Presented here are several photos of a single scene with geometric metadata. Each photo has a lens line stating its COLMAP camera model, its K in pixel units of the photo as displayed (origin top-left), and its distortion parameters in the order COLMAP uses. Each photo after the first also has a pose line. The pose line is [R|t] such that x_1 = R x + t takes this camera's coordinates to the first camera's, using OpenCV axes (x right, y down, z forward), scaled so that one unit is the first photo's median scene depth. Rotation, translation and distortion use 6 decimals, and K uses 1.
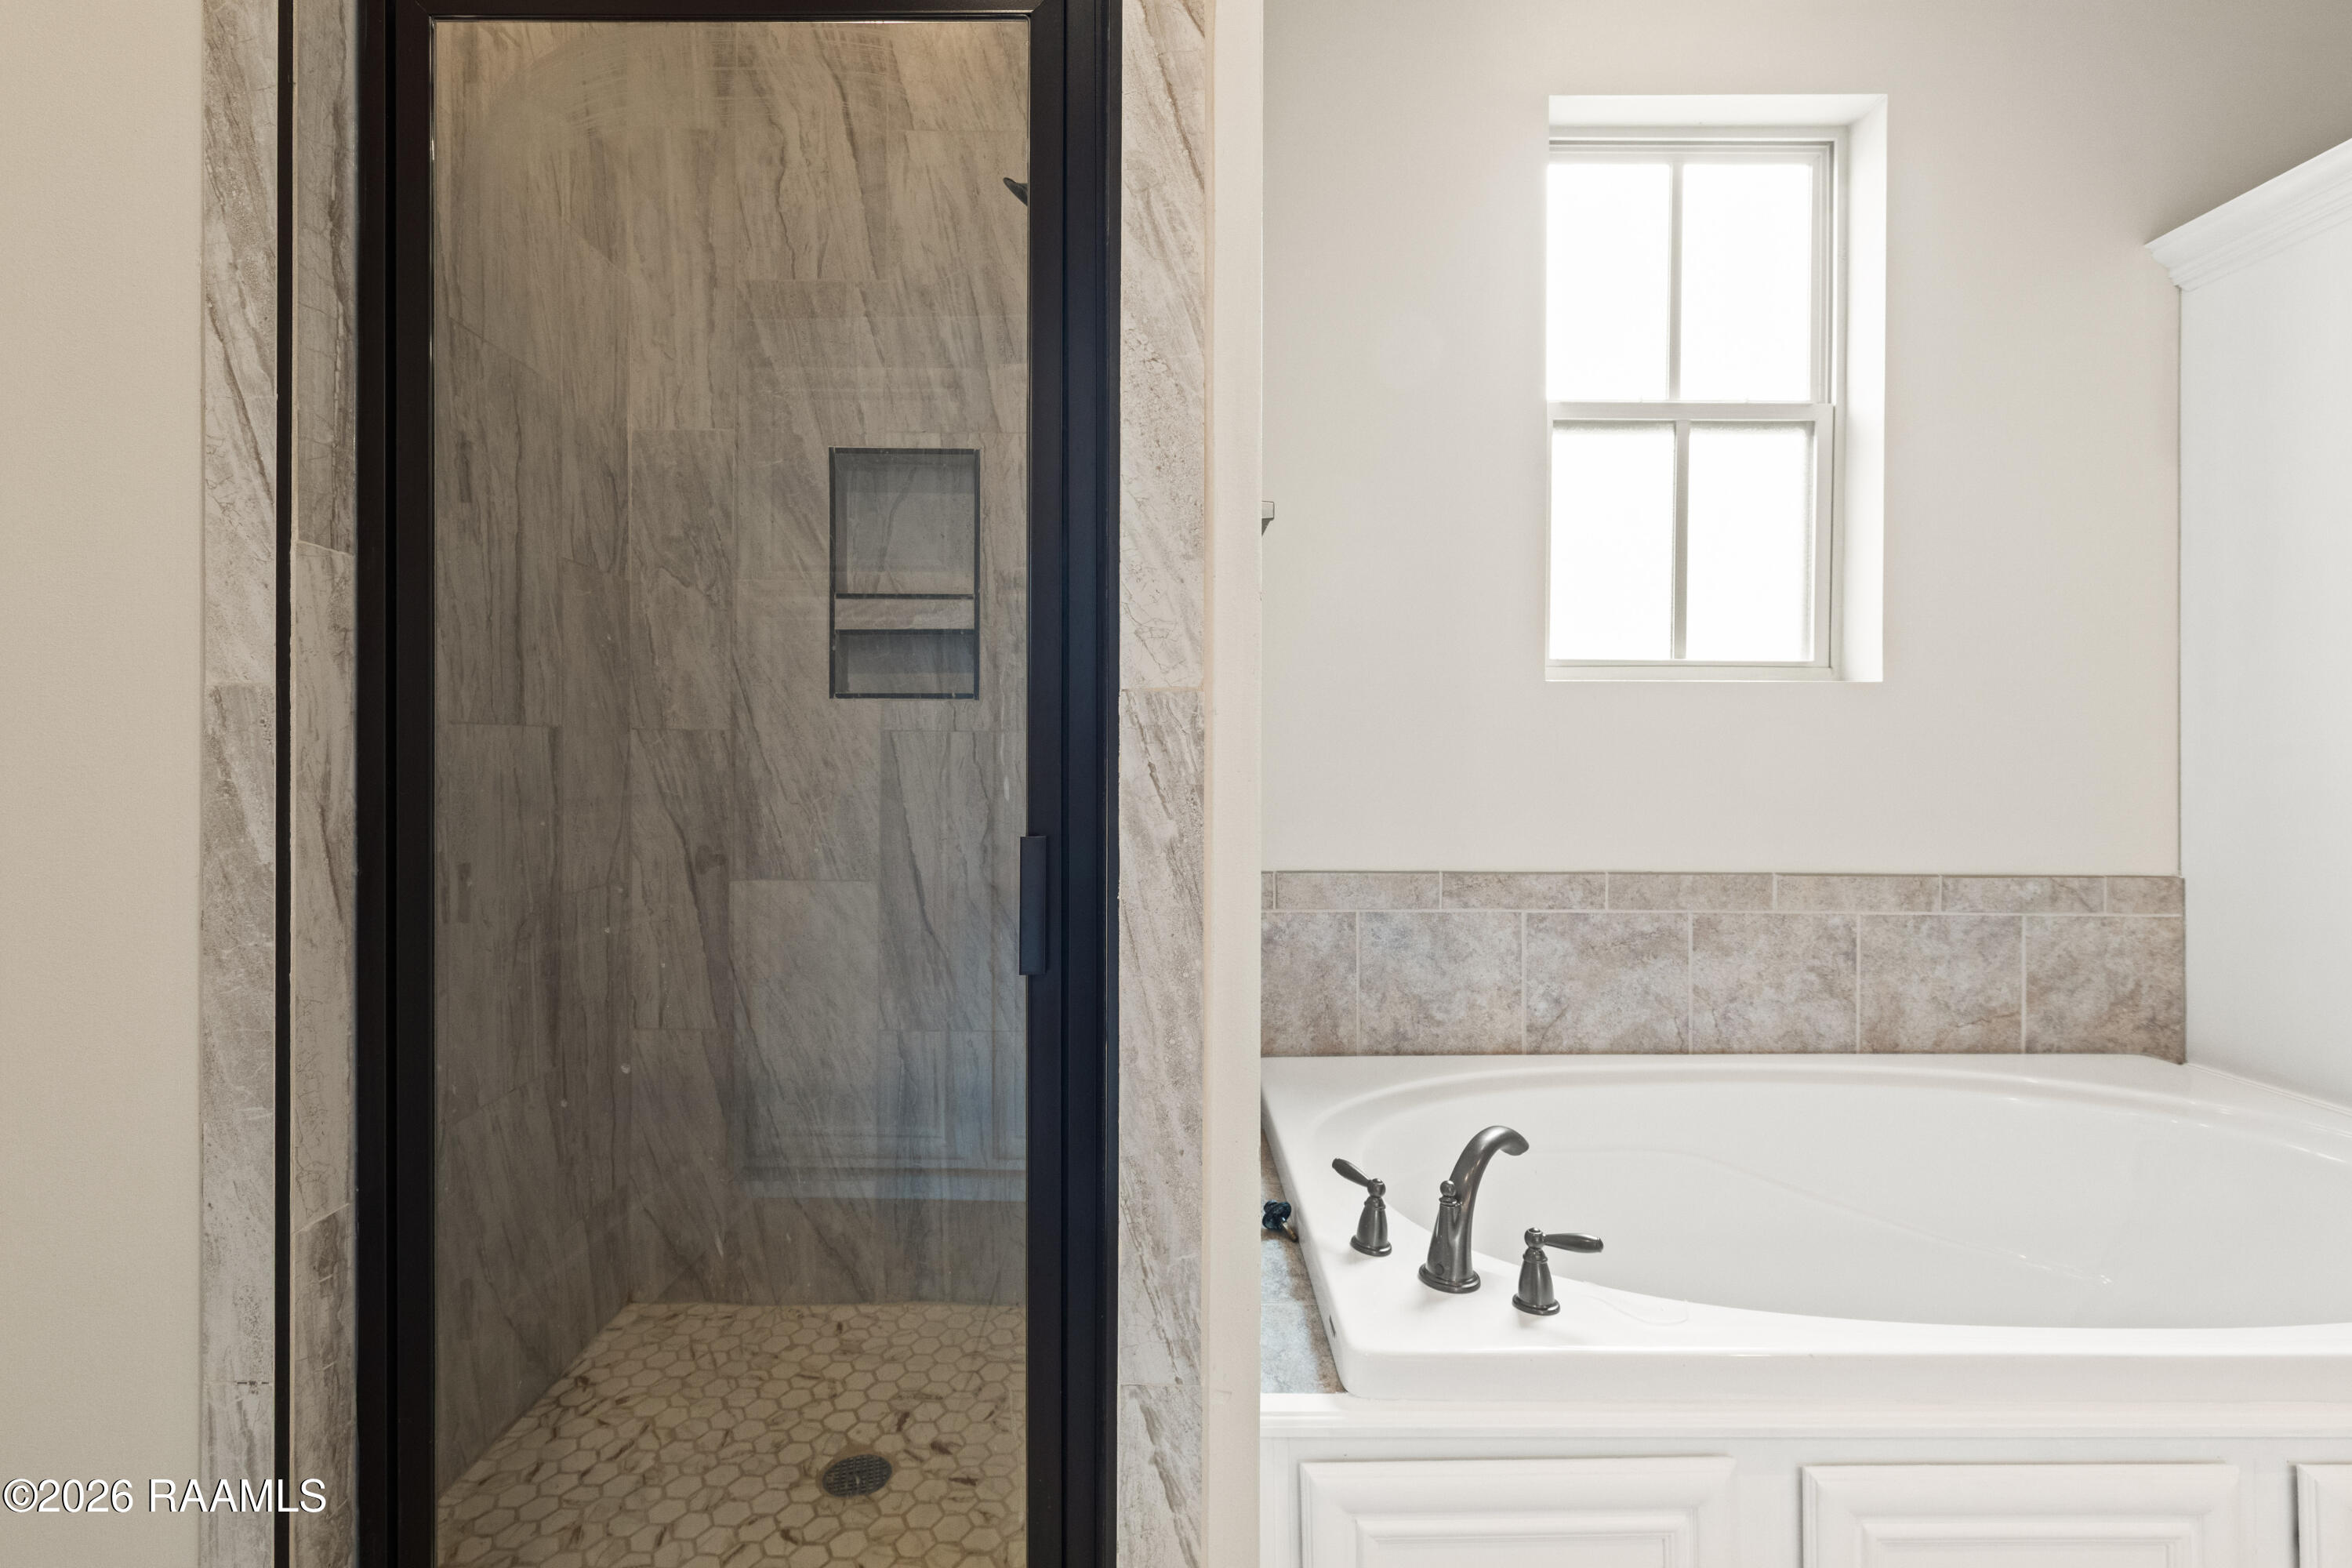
lens RADIAL K [[1048.7, 0, 1168.0], [0, 1048.7, 761.0], [0, 0, 1]] dist [0.002824, -0.000492]
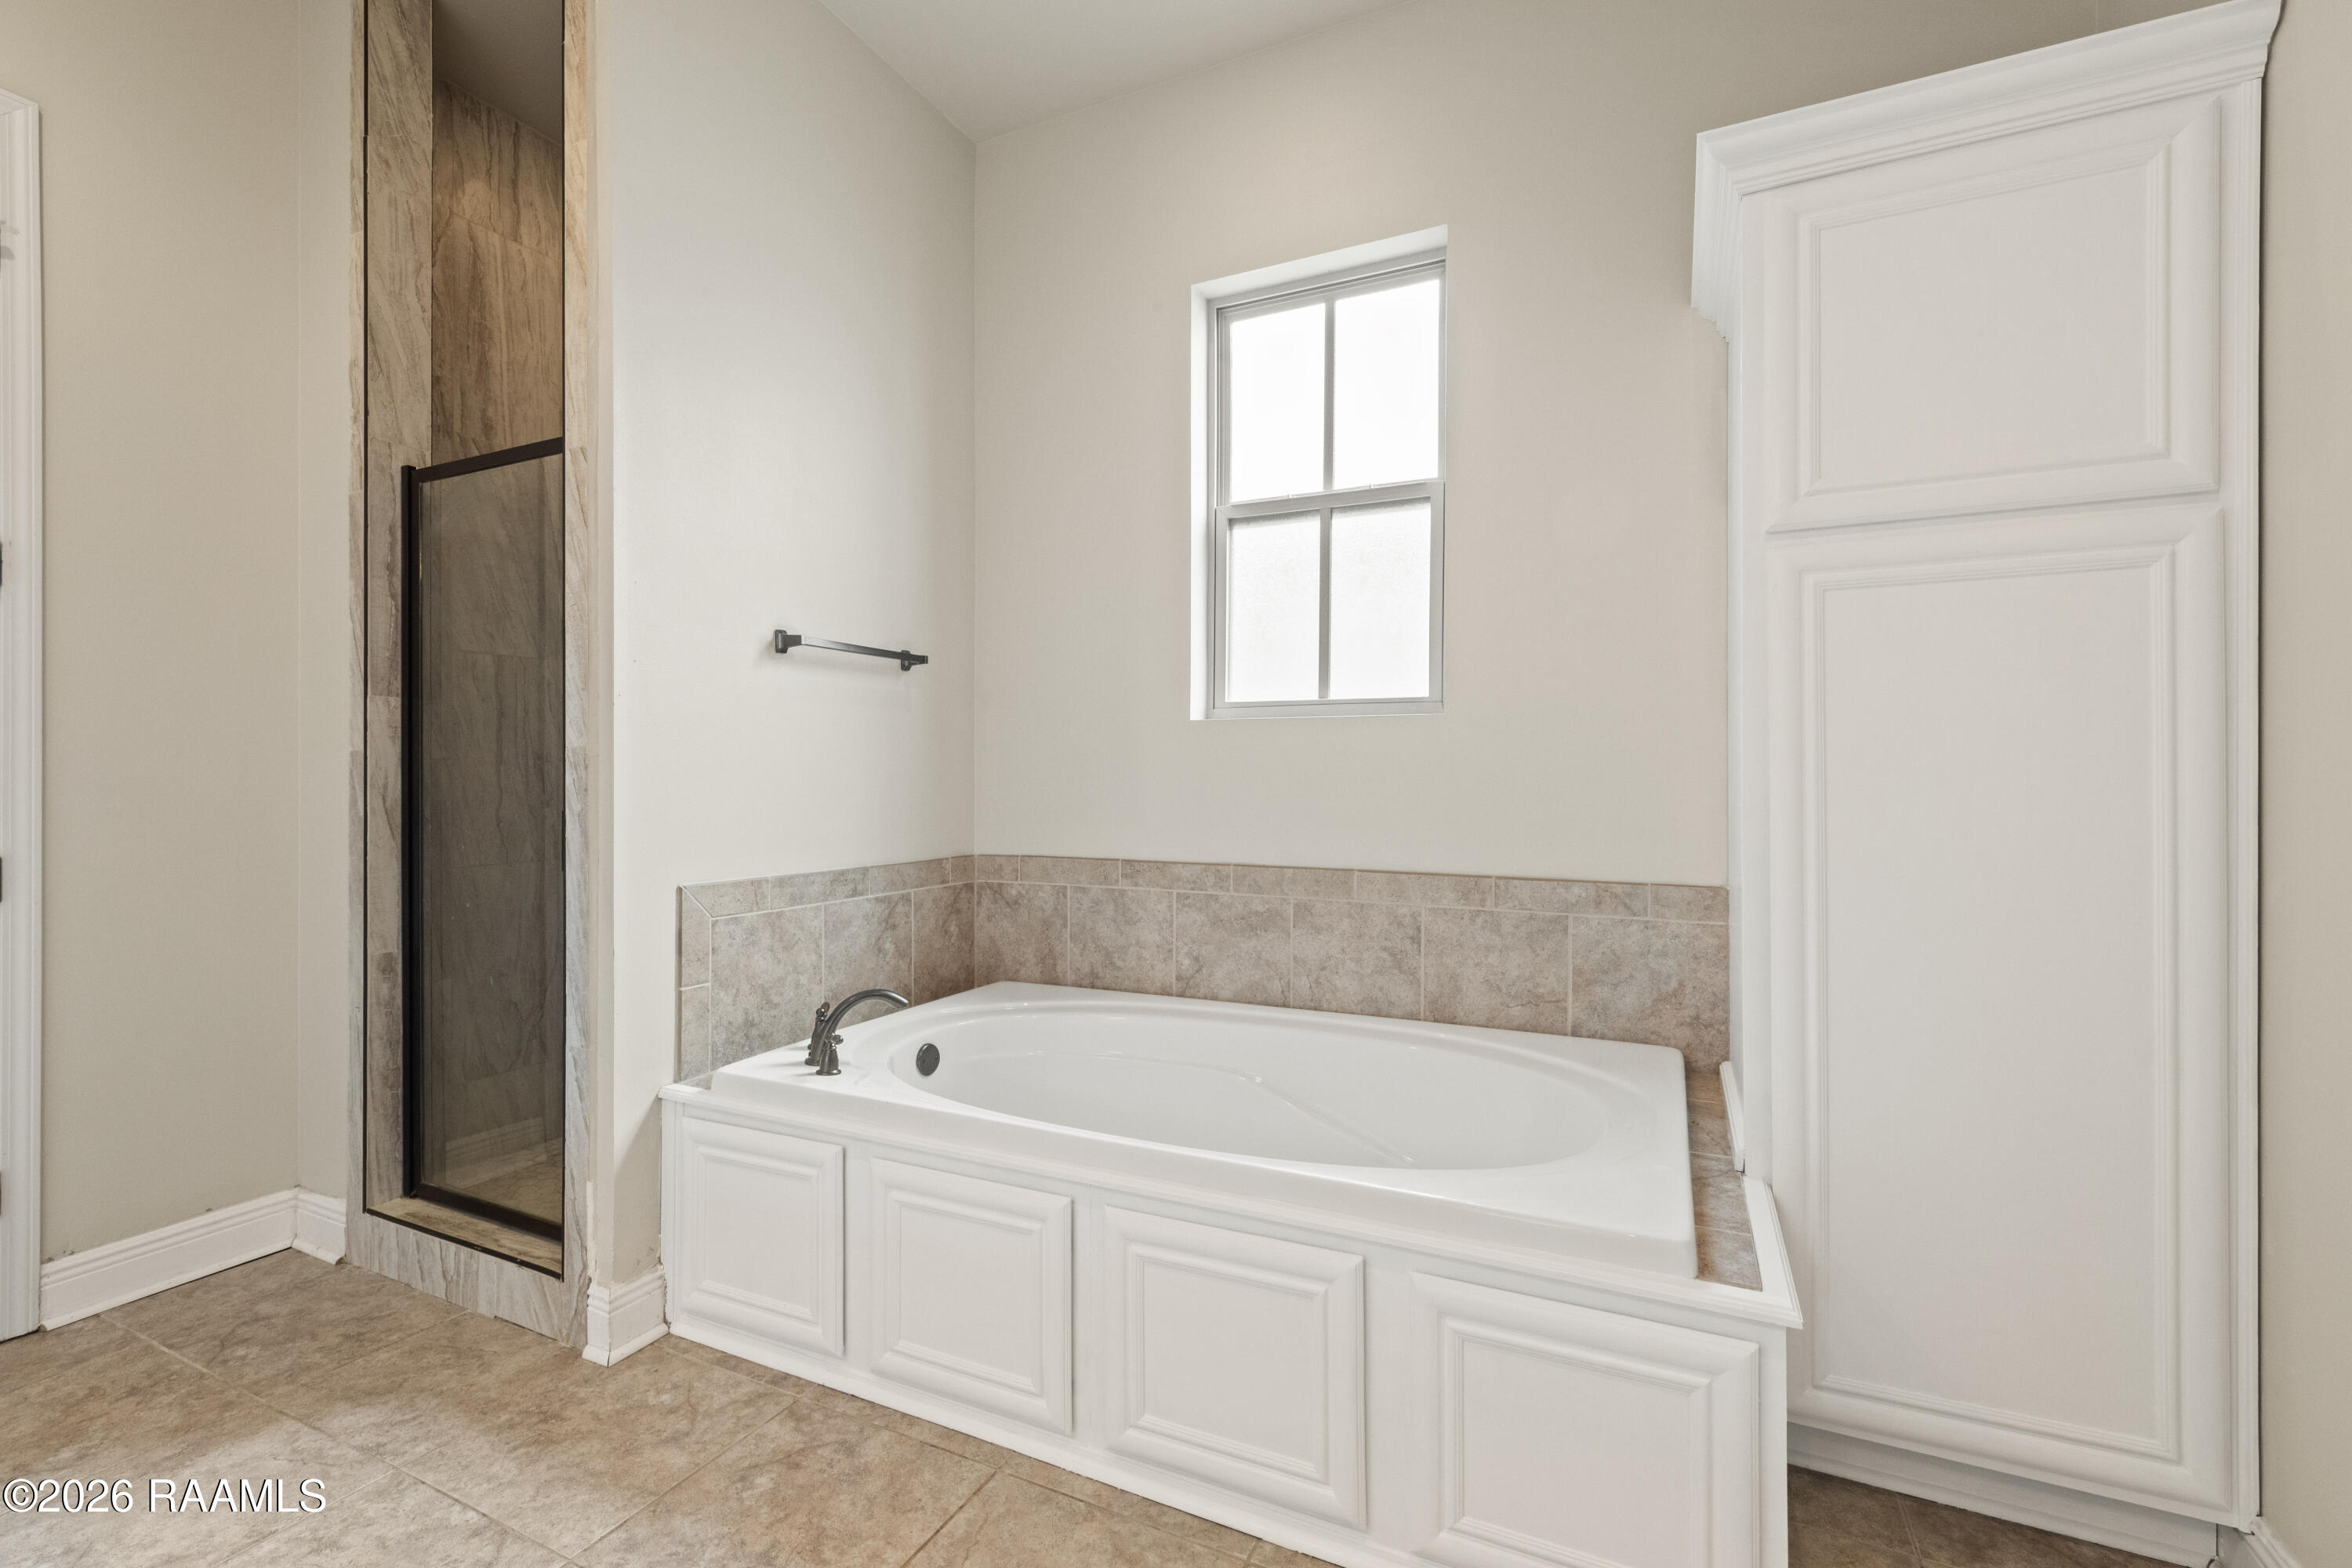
lens RADIAL K [[1029.9, 0, 1170.8], [0, 1029.9, 784.0], [0, 0, 1]] dist [0.001419, -0.000483]
pose [[0.898128, 0.001806, -0.439731, 0.921160], [-0.001587, 0.999998, 0.000867, 0.004095], [0.439732, -0.000081, 0.898129, -0.196919]]
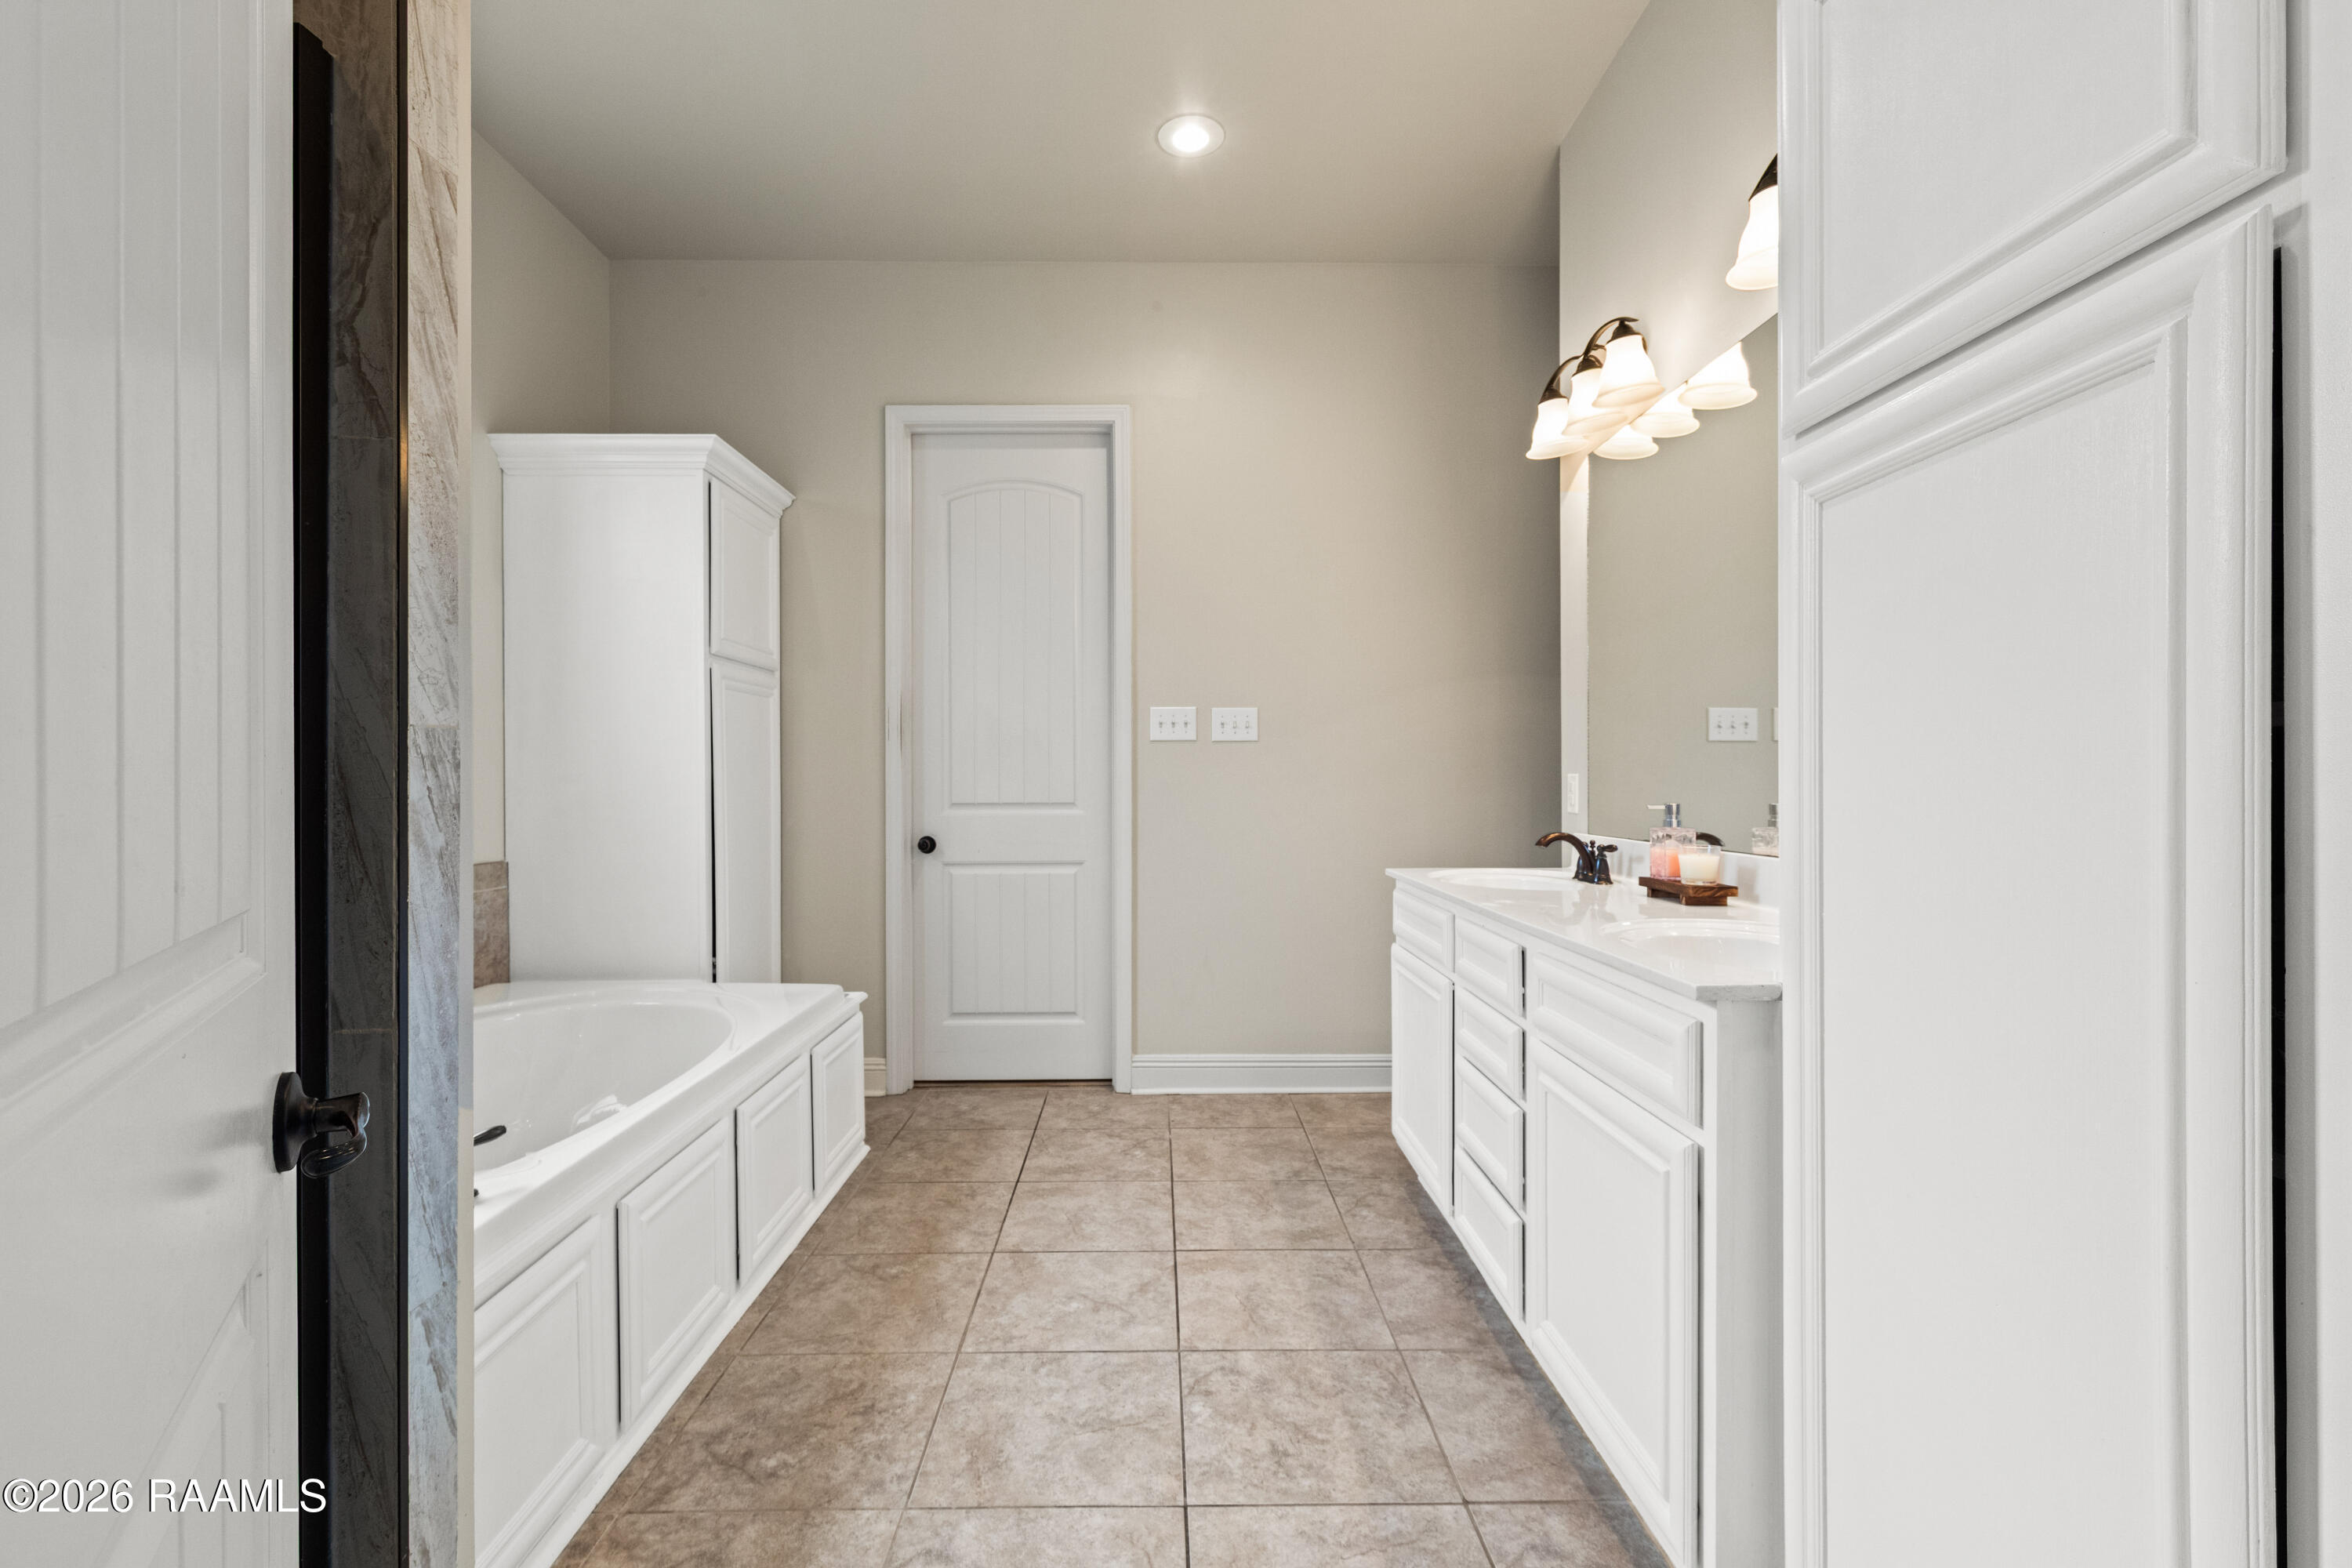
lens RADIAL K [[1019.1, 0, 1164.4], [0, 1019.1, 780.4], [0, 0, 1]] dist [0.000294, -0.000510]
pose [[-0.008378, 0.001460, 0.999964, -0.511700], [0.004073, 0.999991, -0.001426, 0.000040], [-0.999957, 0.004061, -0.008383, 0.066806]]
